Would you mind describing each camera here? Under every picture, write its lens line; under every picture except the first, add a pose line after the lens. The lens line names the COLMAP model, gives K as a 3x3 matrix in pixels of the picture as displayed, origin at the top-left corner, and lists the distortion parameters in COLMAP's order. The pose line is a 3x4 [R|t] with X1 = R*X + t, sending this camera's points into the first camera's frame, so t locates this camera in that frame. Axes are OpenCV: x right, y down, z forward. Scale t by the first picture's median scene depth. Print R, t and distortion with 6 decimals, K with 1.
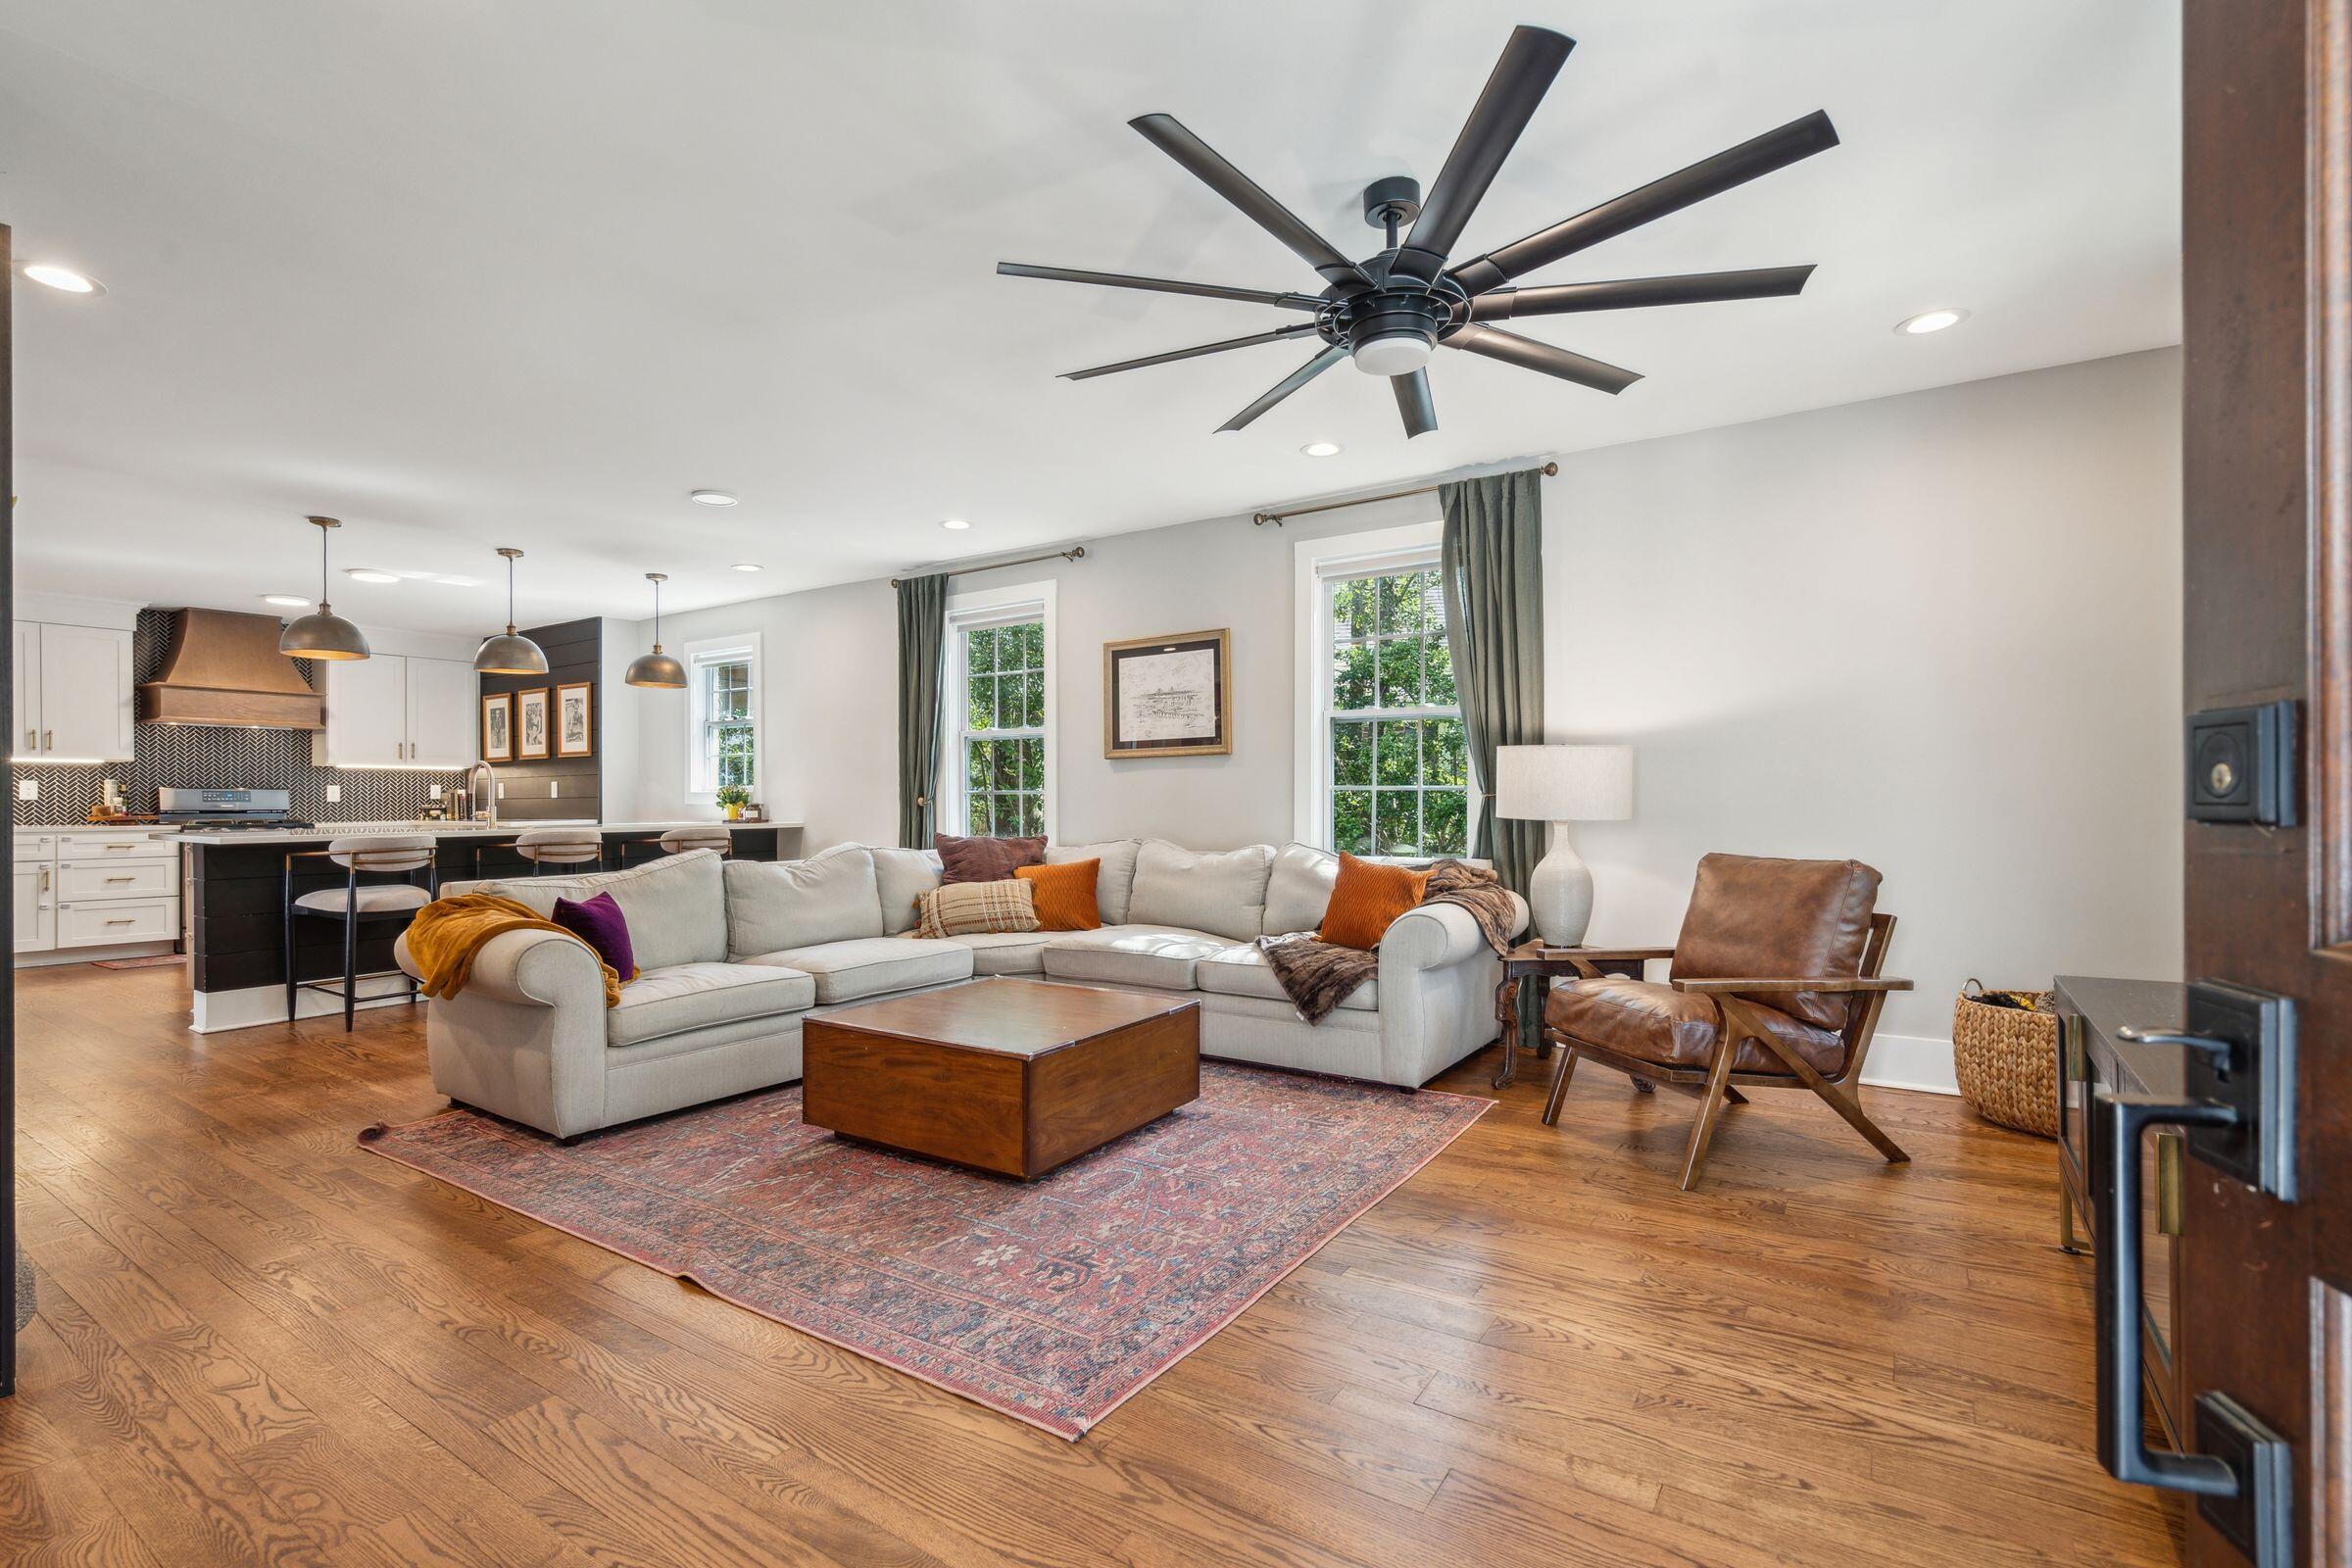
lens RADIAL K [[1064.5, 0, 1176.0], [0, 1064.5, 784.0], [0, 0, 1]] dist [-0.011667, 0.000250]
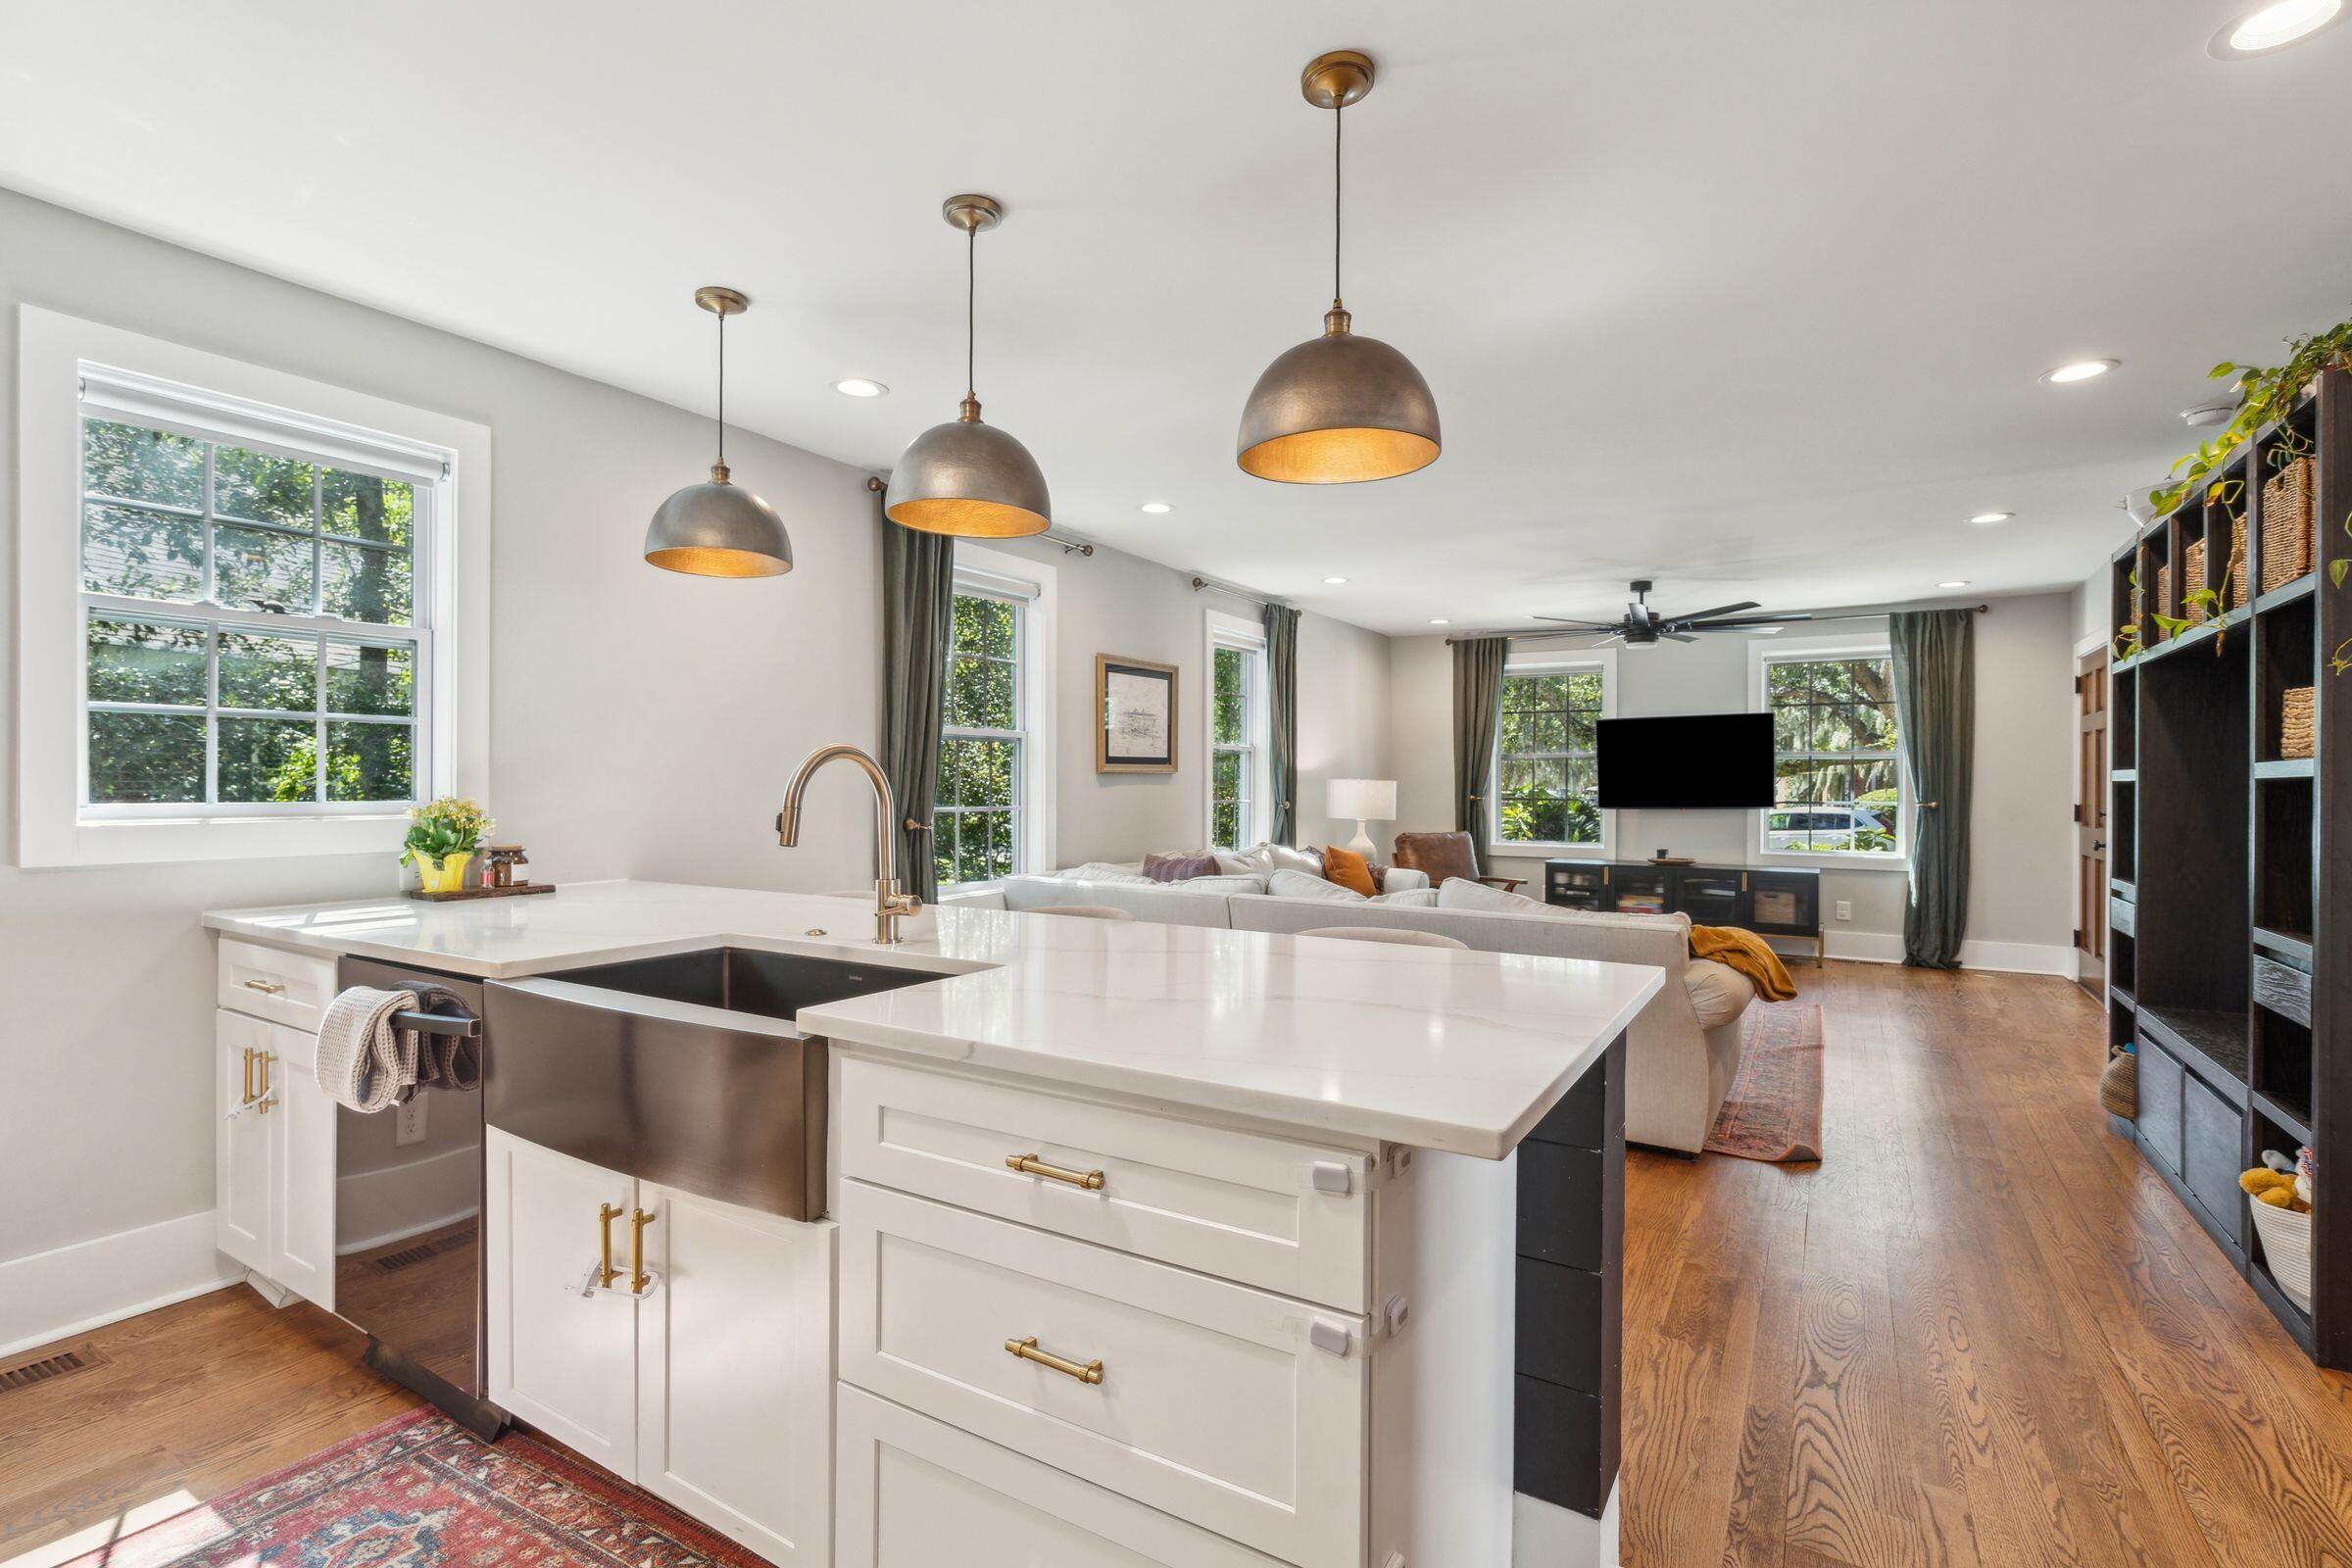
lens RADIAL K [[1084.1, 0, 1161.1], [0, 1084.1, 781.9], [0, 0, 1]] dist [-0.002204, 0.001627]
pose [[-0.028624, 0.003249, 0.999585, -1.271441], [-0.018904, 0.999814, -0.003791, -0.015444], [-0.999411, -0.019004, -0.028557, 1.170746]]
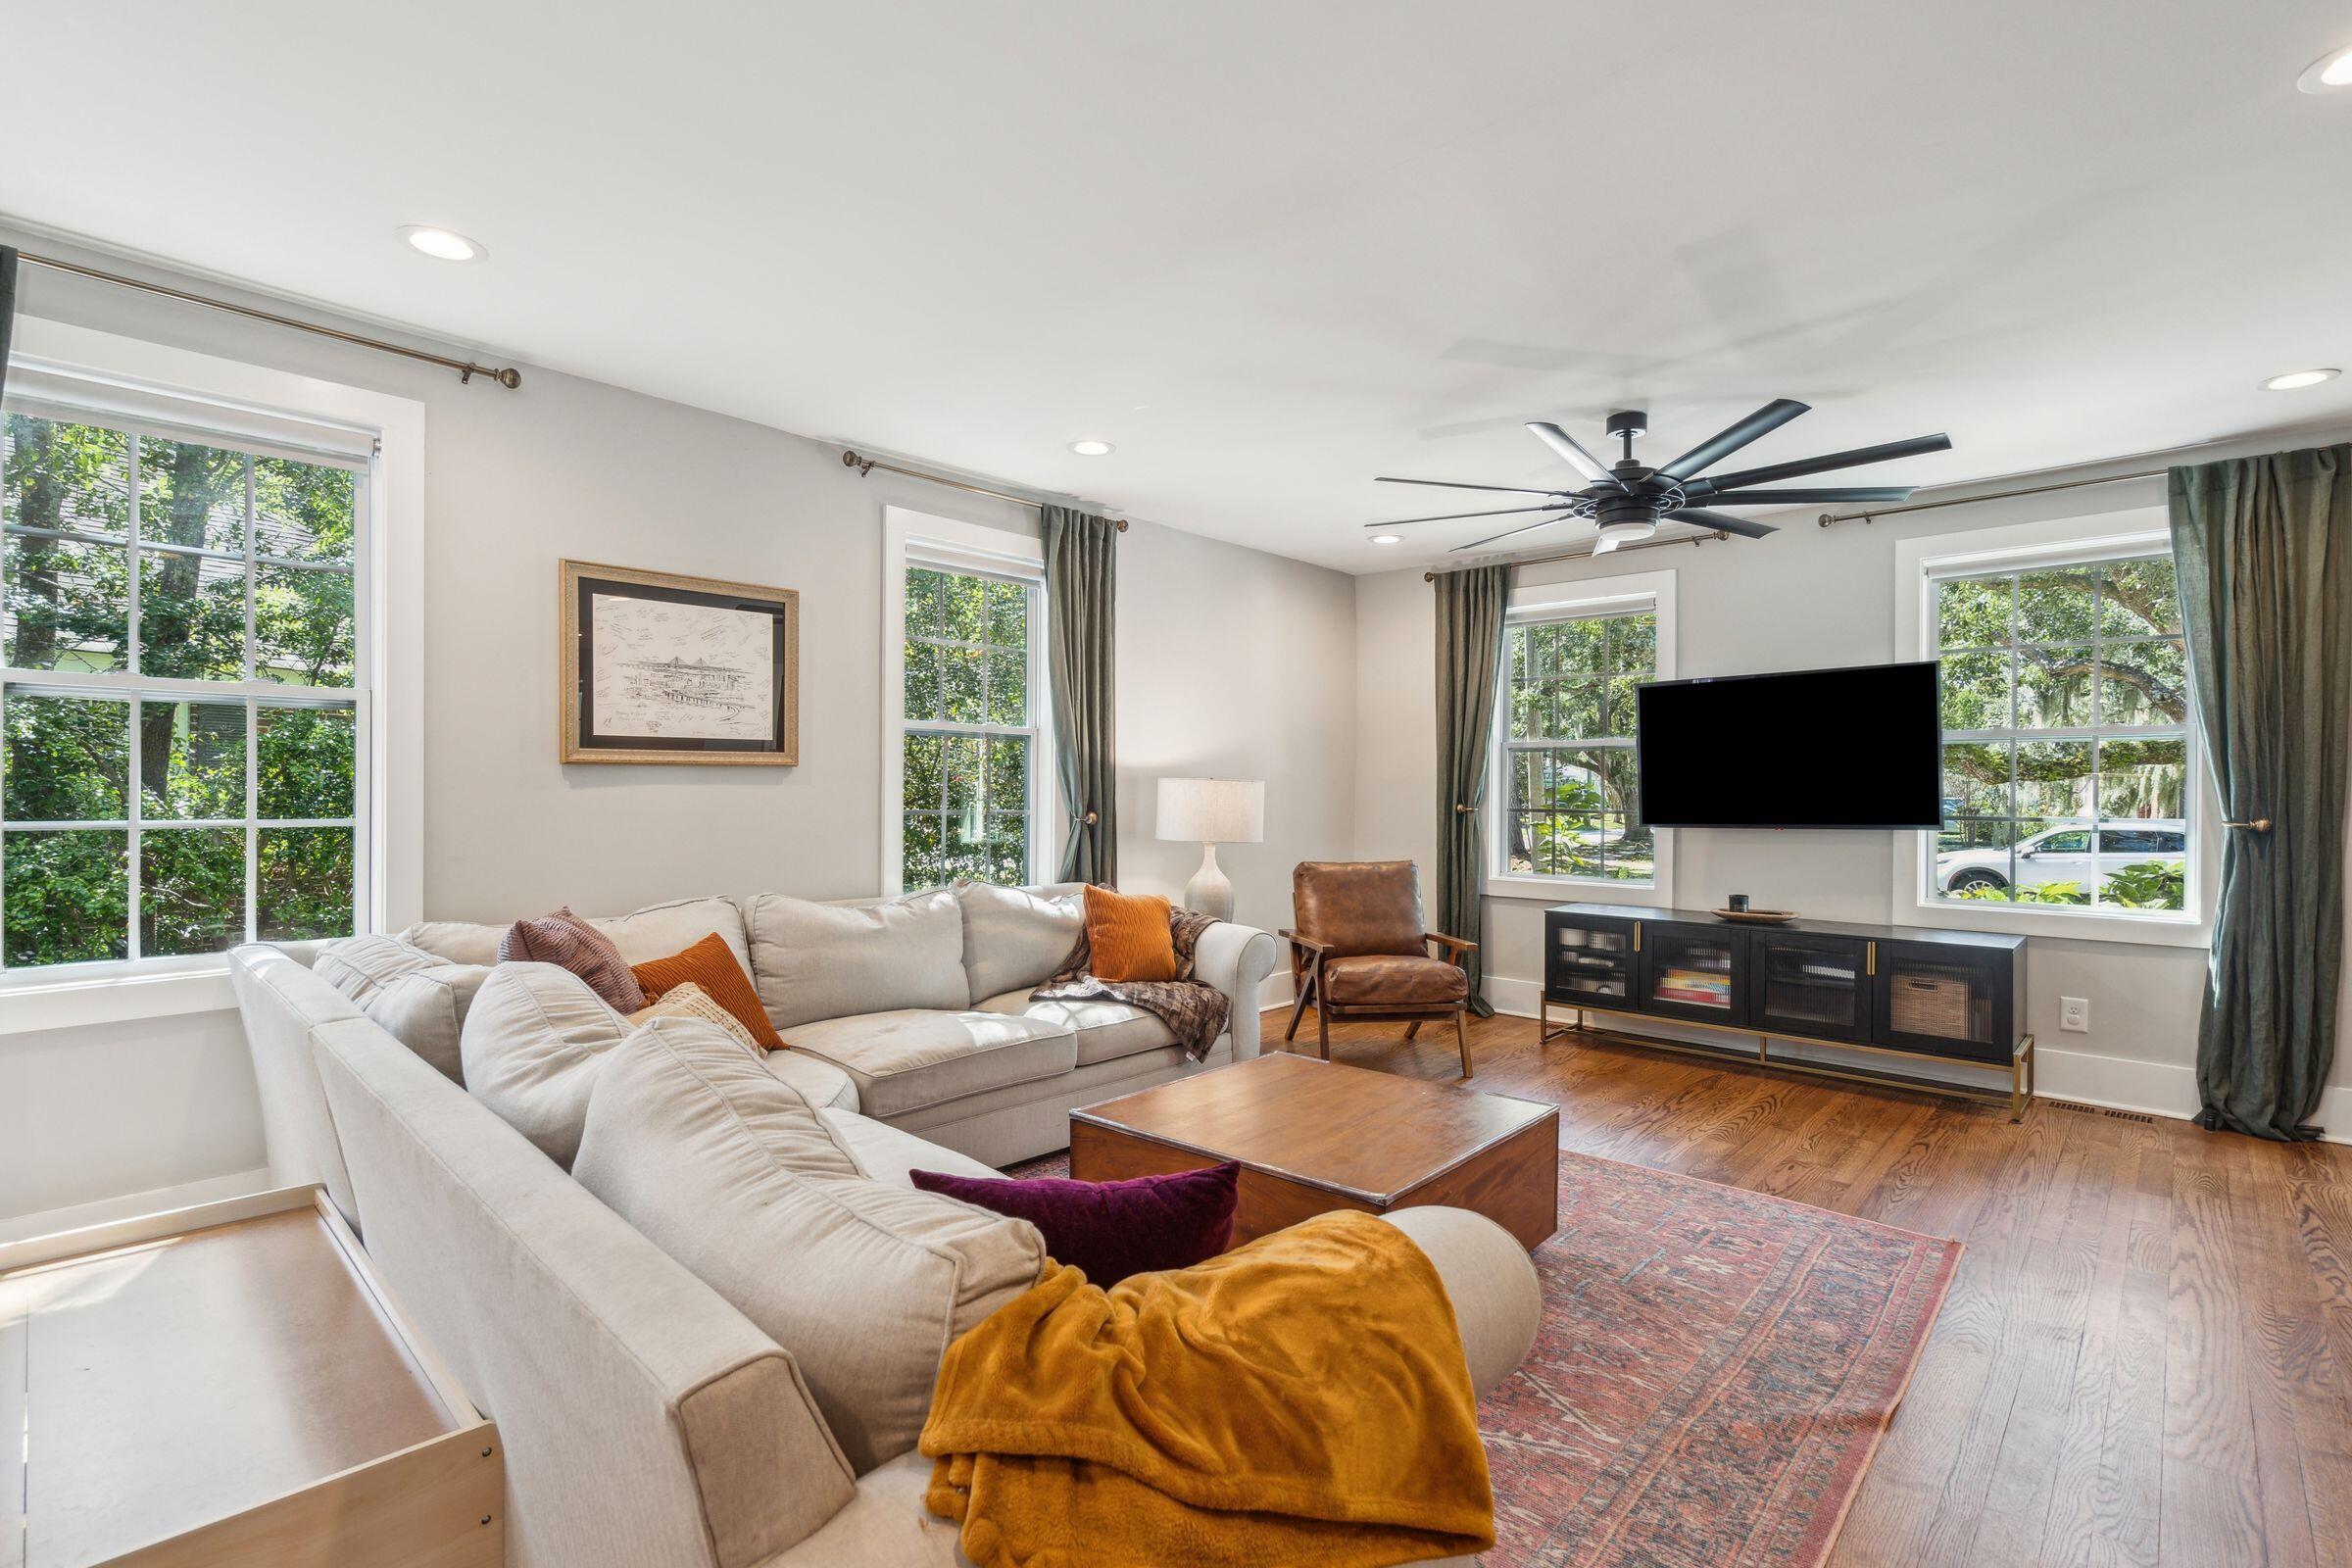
lens RADIAL K [[1081.8, 0, 1163.6], [0, 1081.8, 791.0], [0, 0, 1]] dist [-0.007539, -0.000274]
pose [[0.173969, 0.004001, 0.984743, -0.698393], [-0.019341, 0.999813, -0.000645, -0.017546], [-0.984561, -0.018934, 0.174014, 0.700138]]
